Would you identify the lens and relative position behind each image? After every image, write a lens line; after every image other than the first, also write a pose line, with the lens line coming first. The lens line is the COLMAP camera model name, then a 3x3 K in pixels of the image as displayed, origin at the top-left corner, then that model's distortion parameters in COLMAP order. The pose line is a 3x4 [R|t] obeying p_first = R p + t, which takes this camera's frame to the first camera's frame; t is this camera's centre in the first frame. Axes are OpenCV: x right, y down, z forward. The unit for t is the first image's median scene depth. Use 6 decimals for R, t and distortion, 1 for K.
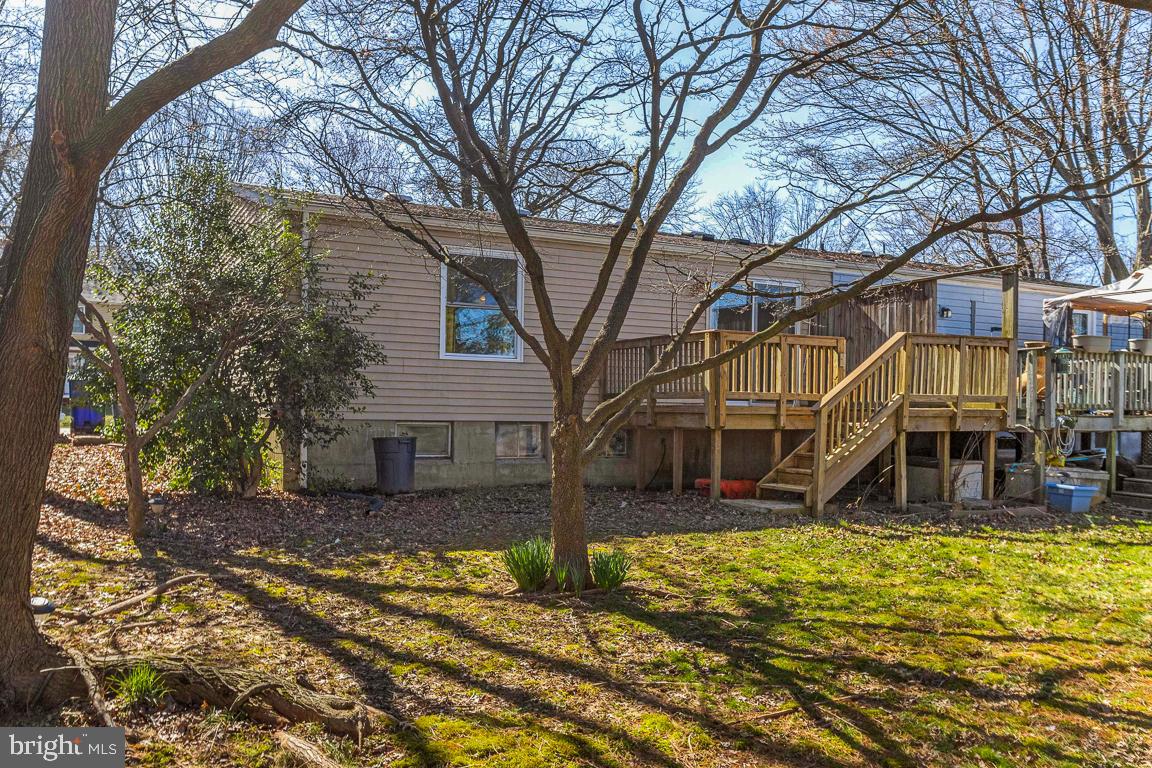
lens RADIAL K [[942.8, 0, 574.7], [0, 942.8, 429.2], [0, 0, 1]] dist [-0.000482, -0.003028]
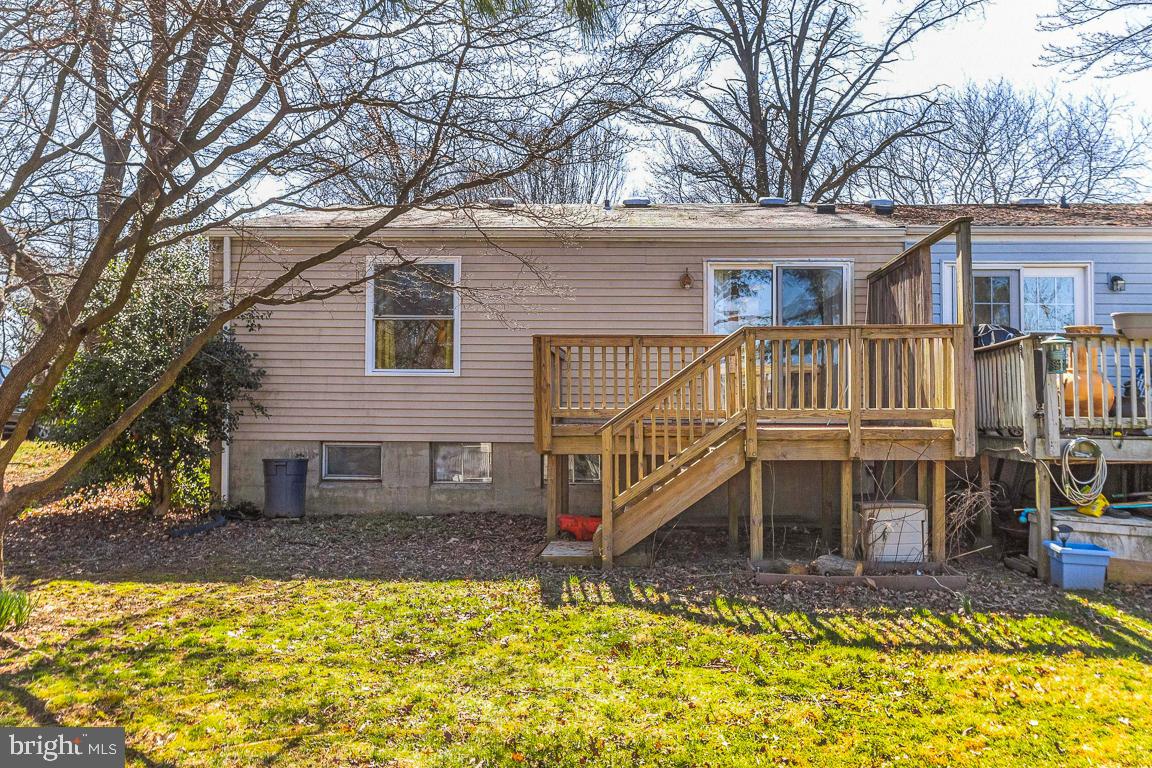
lens RADIAL K [[1032.7, 0, 575.7], [0, 1032.7, 400.2], [0, 0, 1]] dist [0.001744, 0.006128]
pose [[0.888117, -0.012423, -0.459450, 0.540347], [-0.006281, 0.999213, -0.039160, -0.011307], [0.459575, 0.037664, 0.887340, 0.186763]]
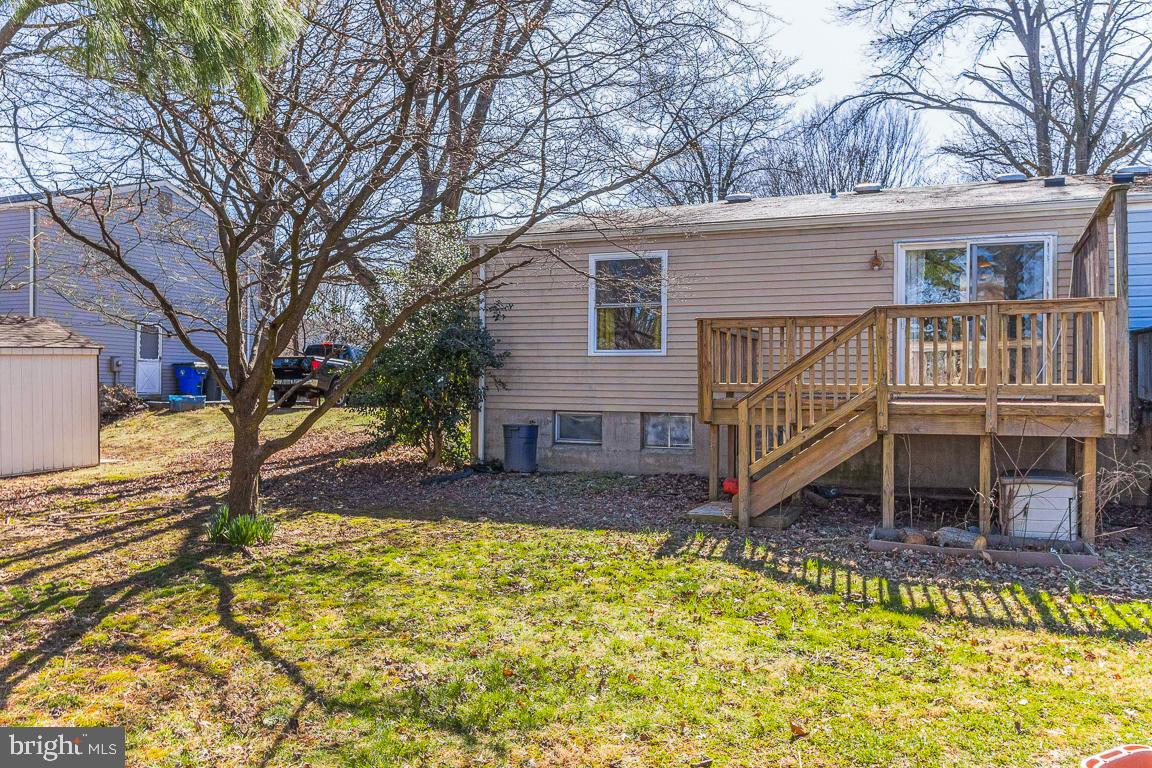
lens RADIAL K [[924.5, 0, 576.0], [0, 924.5, 384.0], [0, 0, 1]] dist [0.001254, -0.000020]
pose [[0.658221, -0.007157, -0.752791, 0.699162], [-0.018283, 0.999508, -0.025489, -0.013295], [0.752603, 0.030541, 0.657766, 0.280080]]
